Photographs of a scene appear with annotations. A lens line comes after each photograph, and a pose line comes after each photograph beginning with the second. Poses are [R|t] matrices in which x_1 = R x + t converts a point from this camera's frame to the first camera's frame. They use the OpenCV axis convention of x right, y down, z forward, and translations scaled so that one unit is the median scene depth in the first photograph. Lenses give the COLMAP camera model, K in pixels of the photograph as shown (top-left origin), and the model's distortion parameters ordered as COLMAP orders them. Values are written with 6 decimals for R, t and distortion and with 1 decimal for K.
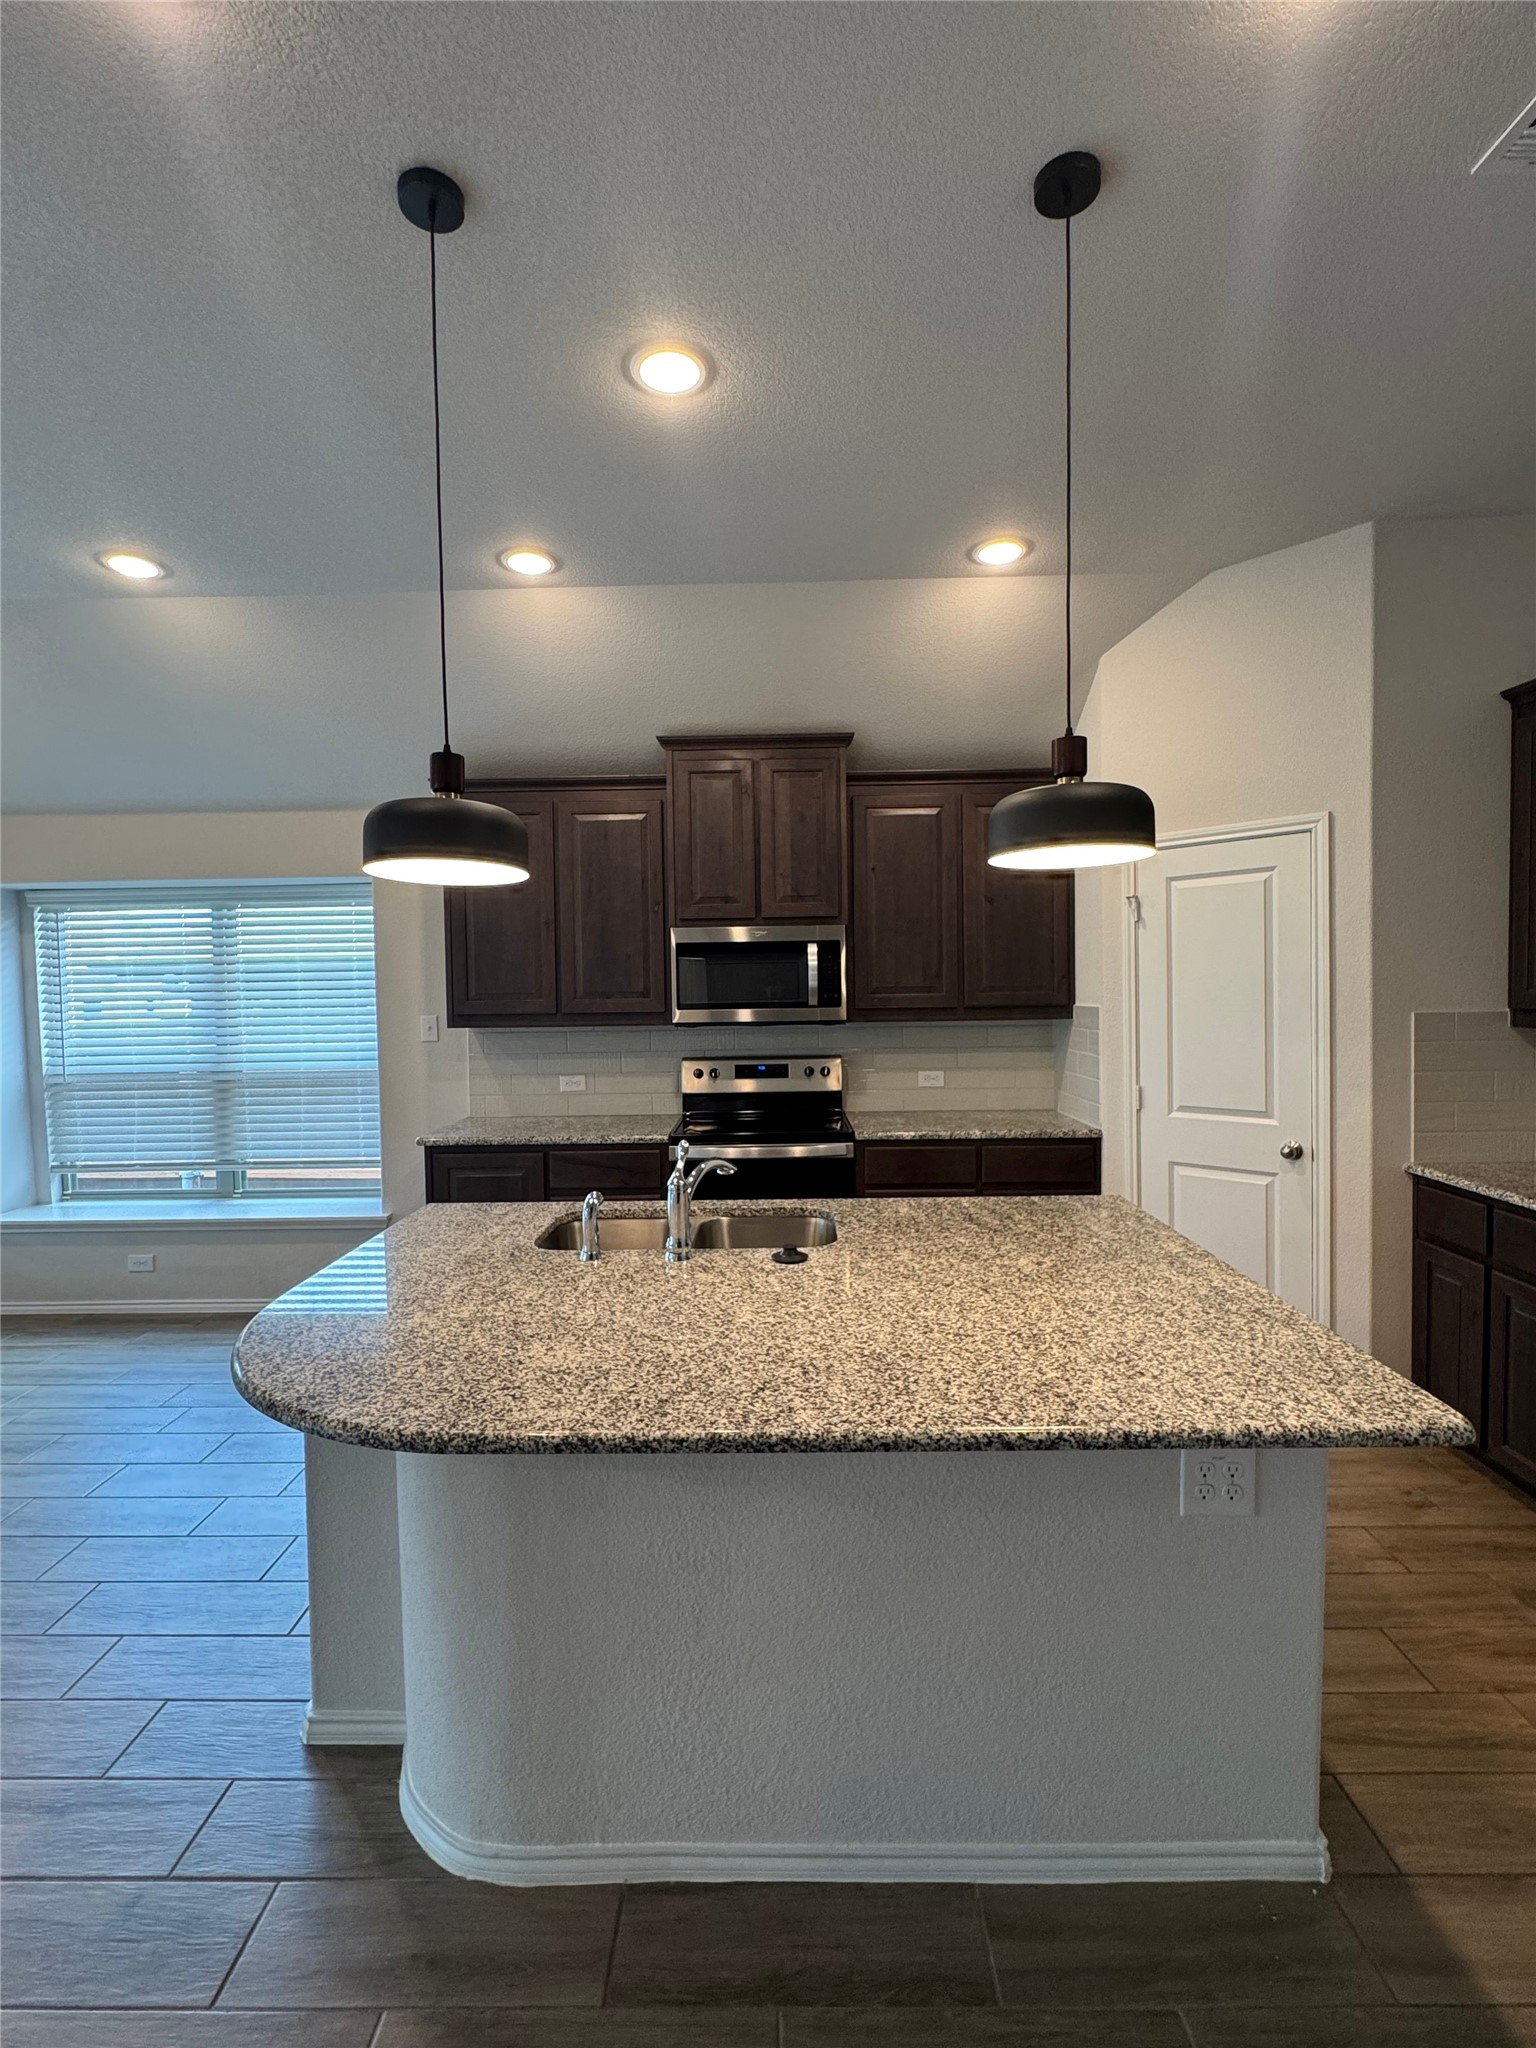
lens RADIAL K [[929.0, 0, 764.8], [0, 929.0, 1021.7], [0, 0, 1]] dist [-0.004637, -0.000506]
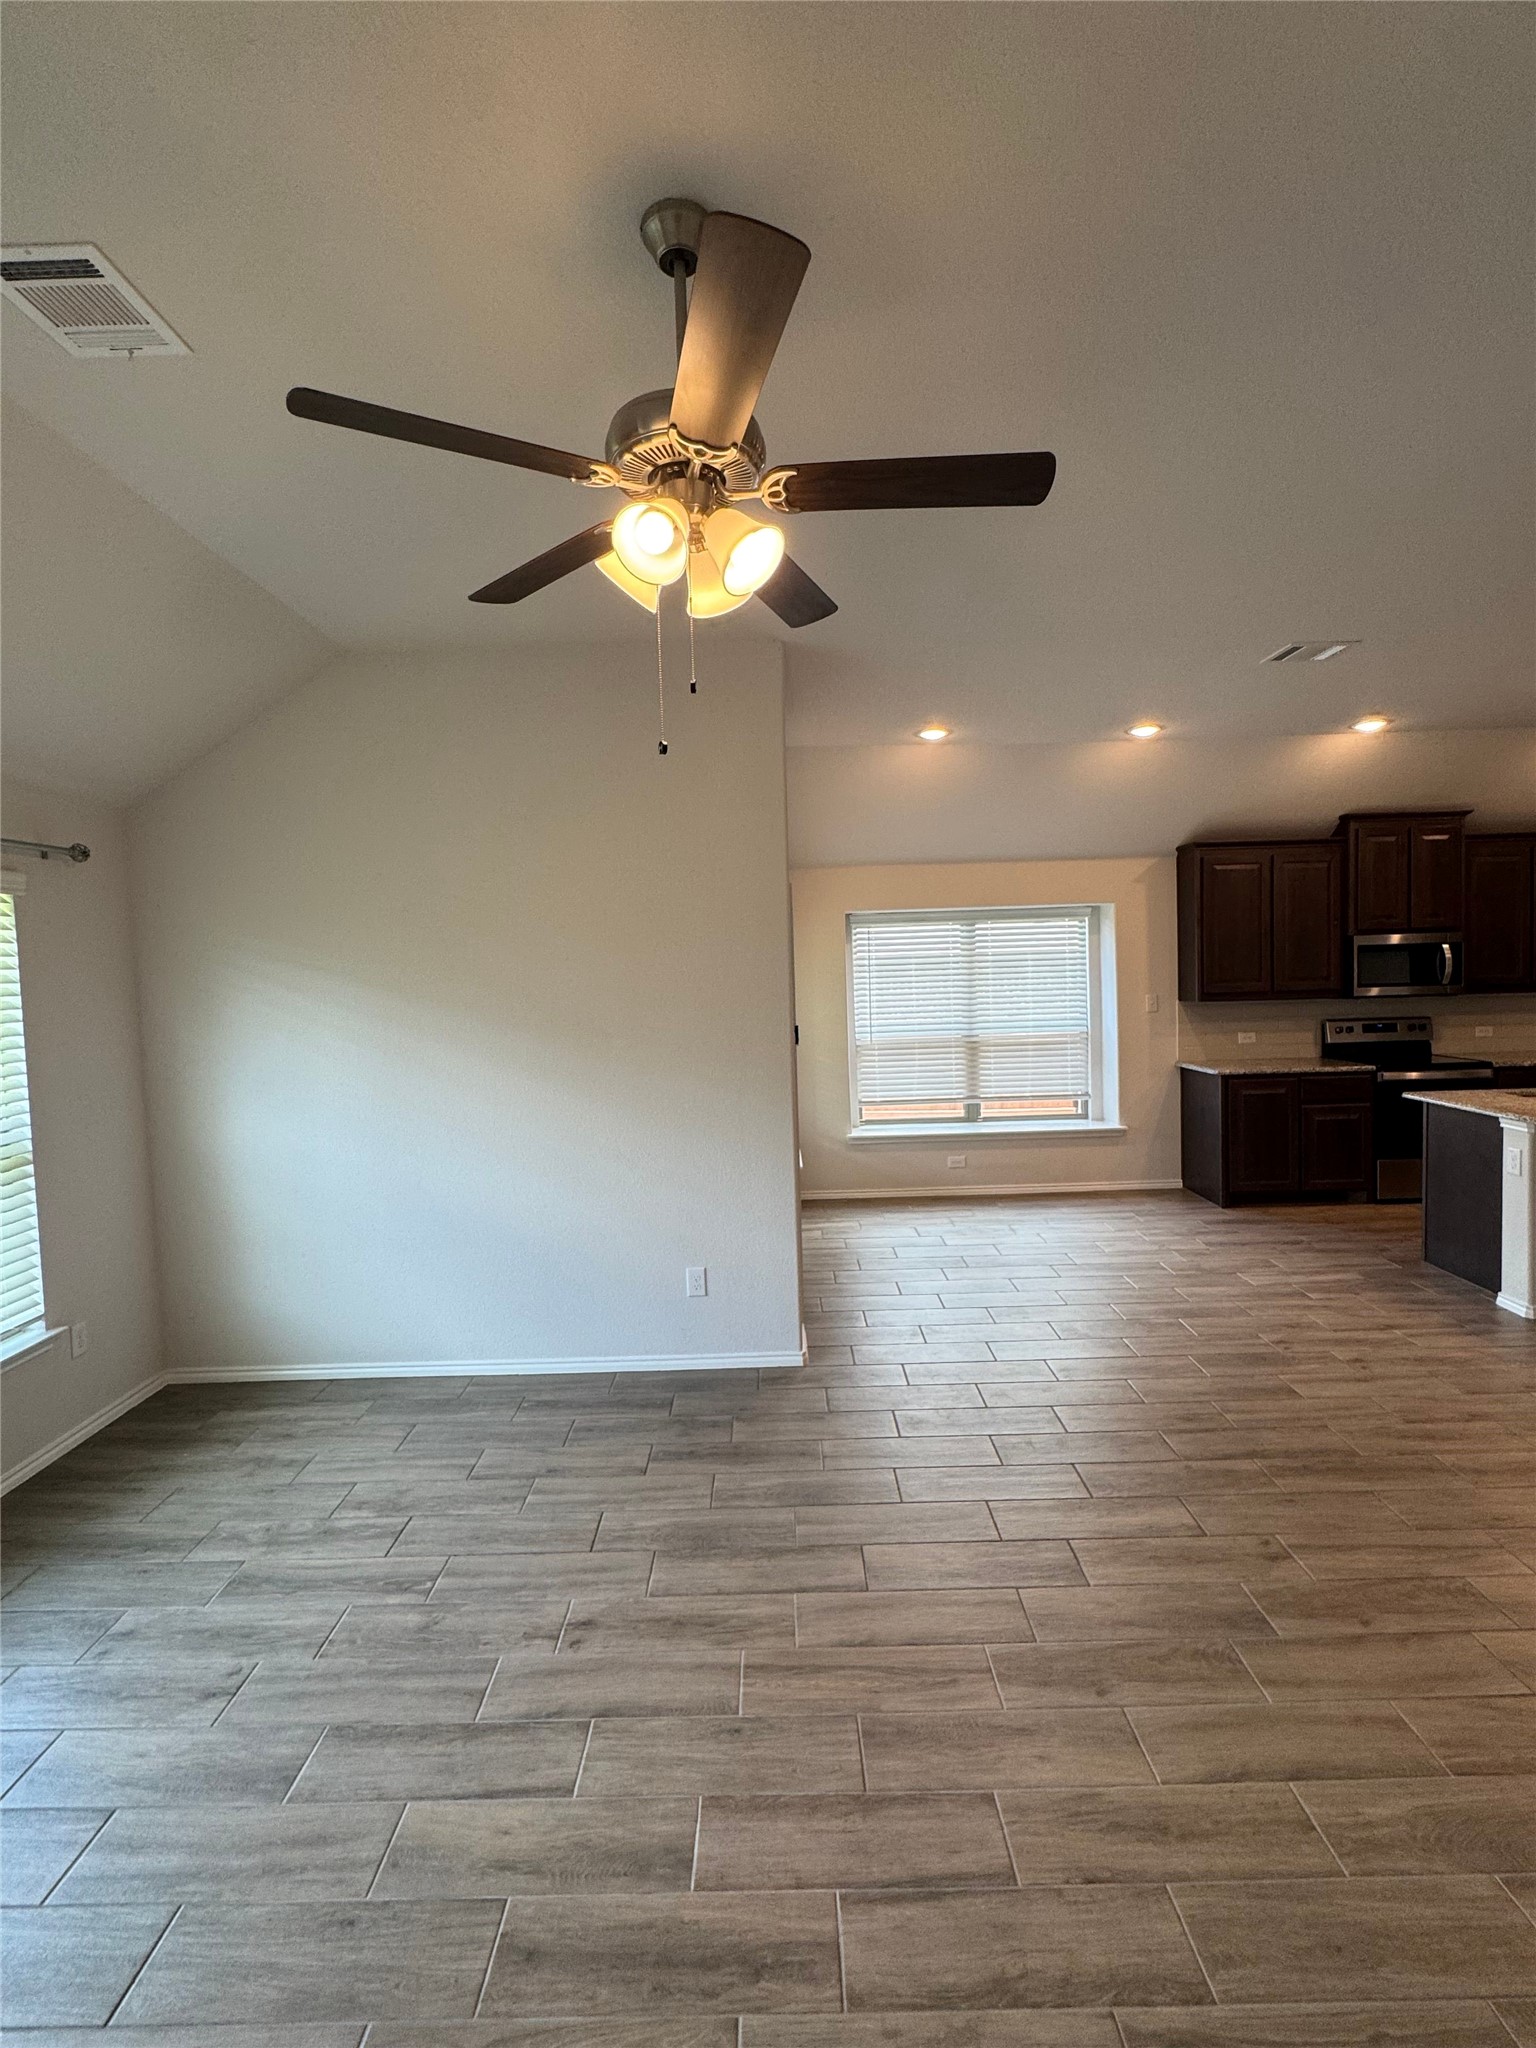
lens RADIAL K [[929.0, 0, 770.0], [0, 929.0, 1029.8], [0, 0, 1]] dist [-0.004637, -0.000506]
pose [[0.999887, -0.014812, 0.002440, -0.995565], [0.014757, 0.999665, 0.021259, 0.009214], [-0.002754, -0.021220, 0.999771, -0.514521]]
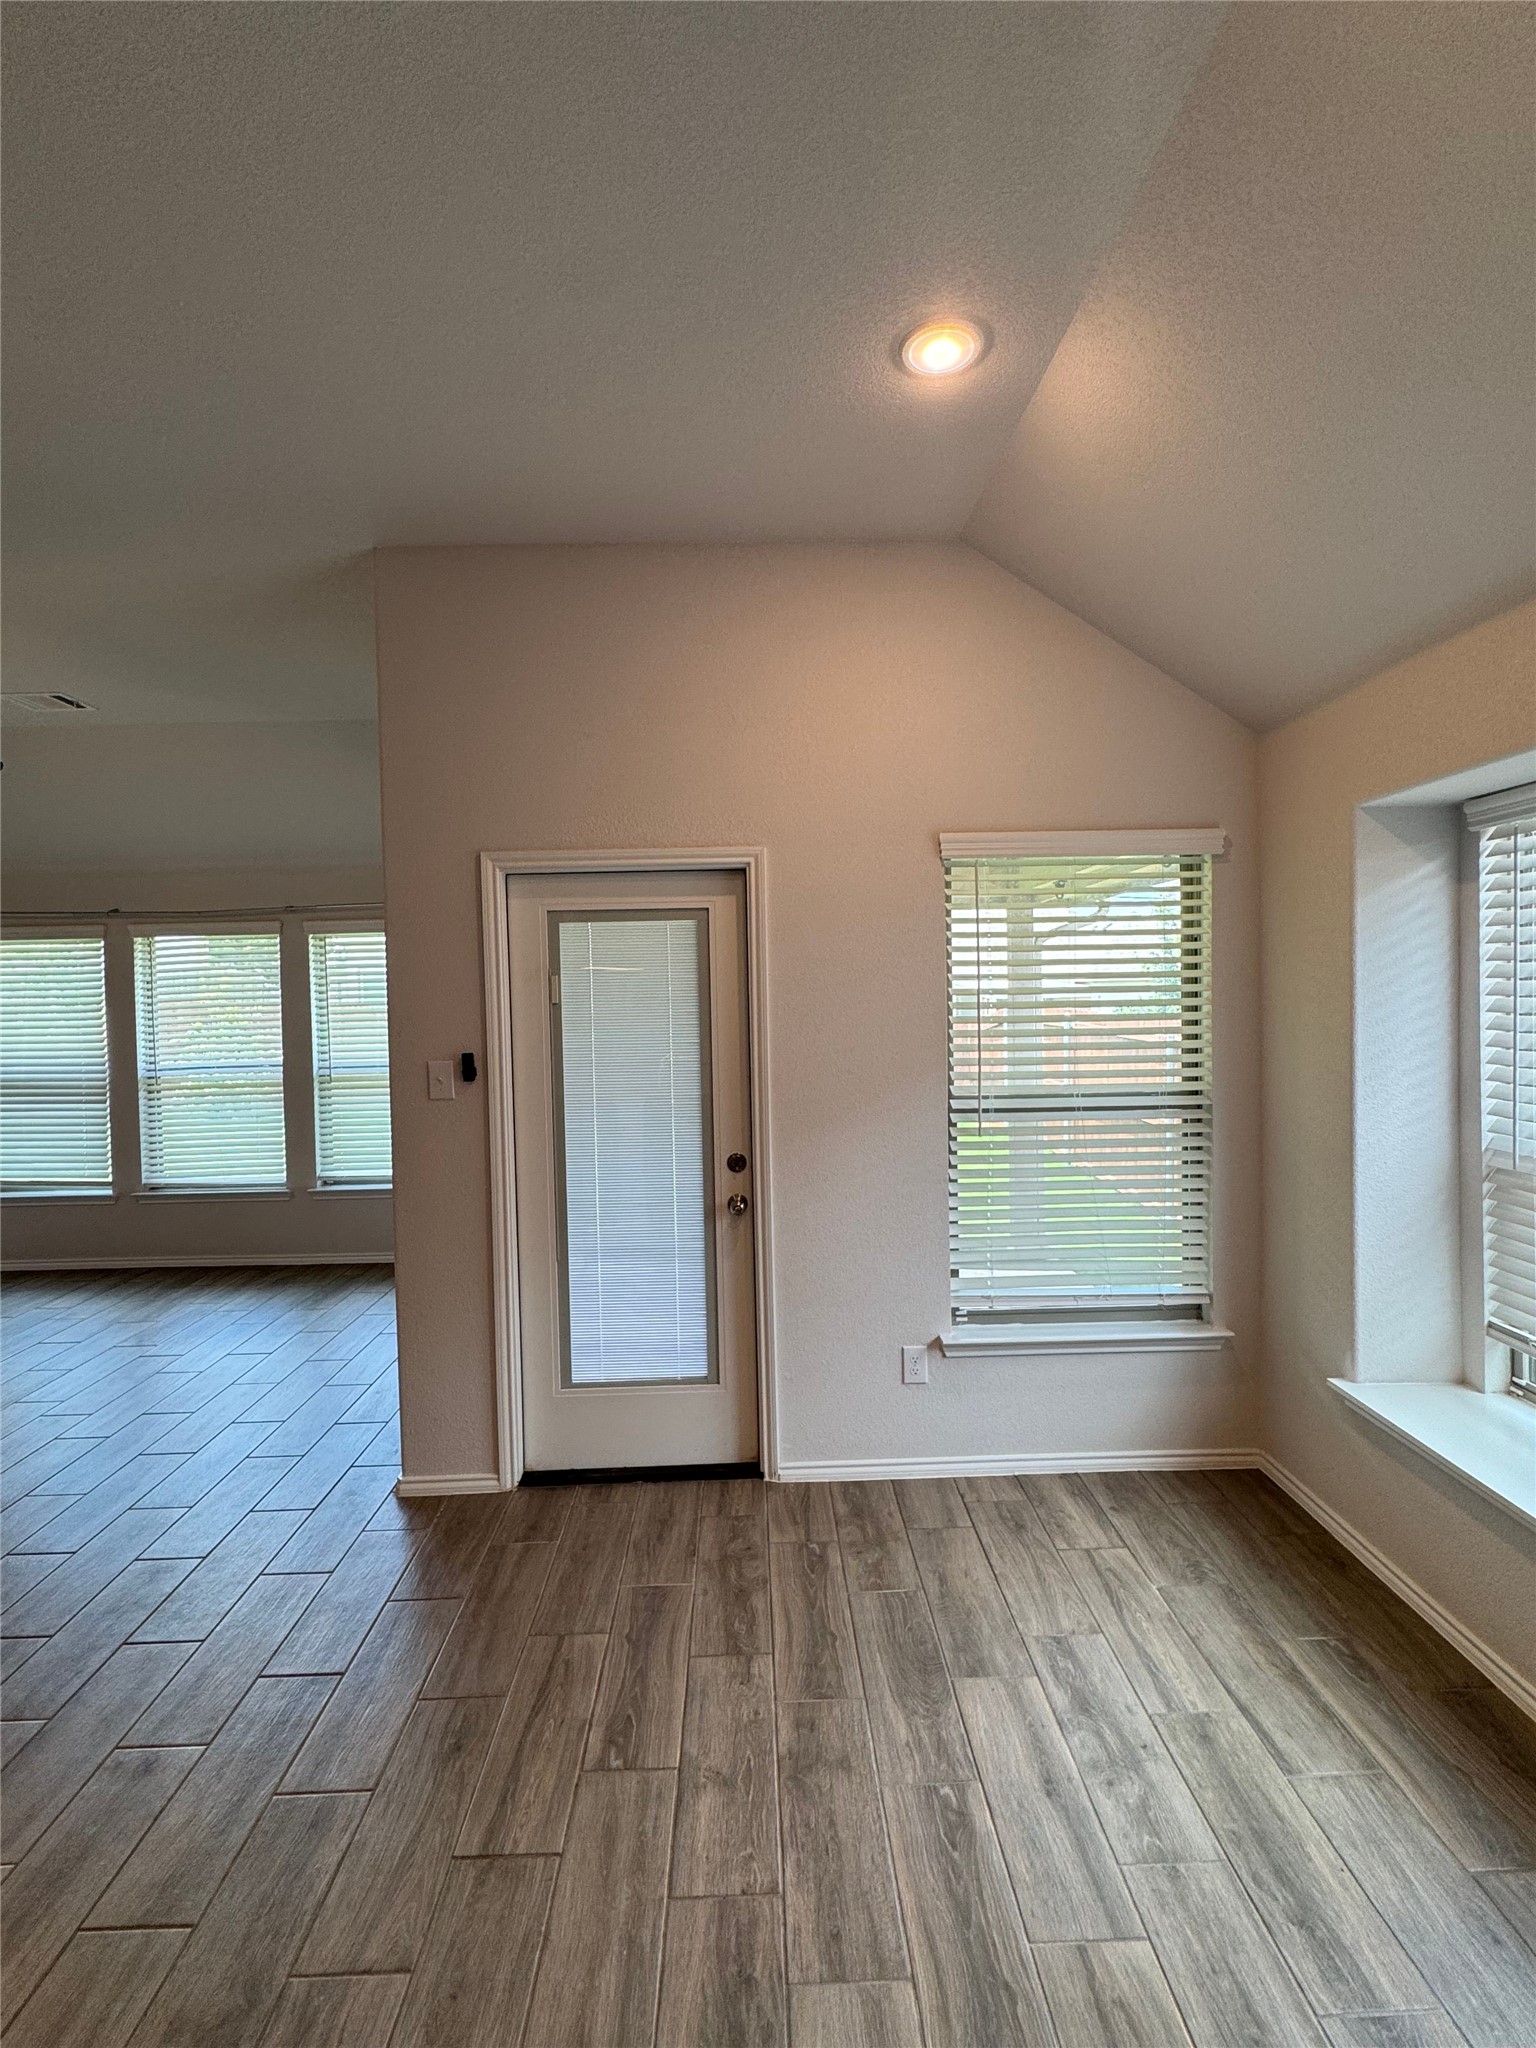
lens RADIAL K [[929.0, 0, 765.3], [0, 929.0, 1025.2], [0, 0, 1]] dist [-0.004637, -0.000506]
pose [[0.028710, 0.048563, -0.998407, -0.290131], [-0.018073, 0.998681, 0.048057, -0.033468], [0.999424, 0.016664, 0.029549, 0.622977]]
